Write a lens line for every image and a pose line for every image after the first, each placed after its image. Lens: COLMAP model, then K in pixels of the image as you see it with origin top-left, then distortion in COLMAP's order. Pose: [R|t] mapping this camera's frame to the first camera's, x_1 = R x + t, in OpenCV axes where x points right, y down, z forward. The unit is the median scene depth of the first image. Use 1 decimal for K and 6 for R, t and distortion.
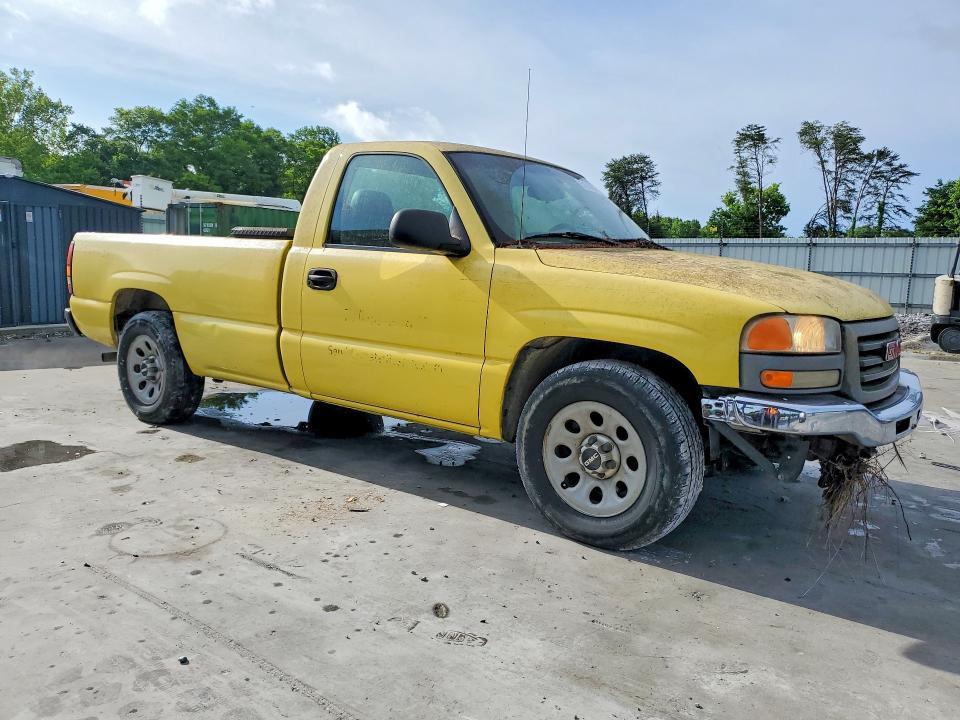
lens RADIAL K [[794.6, 0, 483.1], [0, 794.6, 362.8], [0, 0, 1]] dist [0.006707, 0.001118]
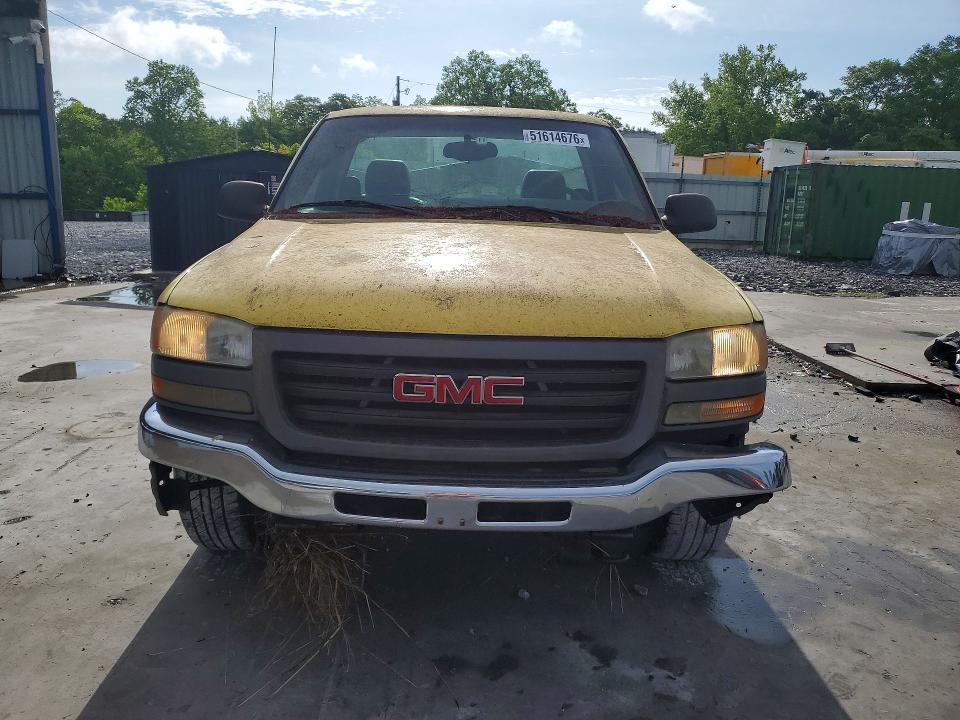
lens RADIAL K [[794.6, 0, 481.6], [0, 794.6, 358.5], [0, 0, 1]] dist [0.006707, 0.001118]
pose [[0.558186, 0.139438, -0.817915, 0.137149], [-0.106044, 0.989682, 0.096350, -0.013401], [0.822911, 0.032954, 0.567214, 0.091649]]
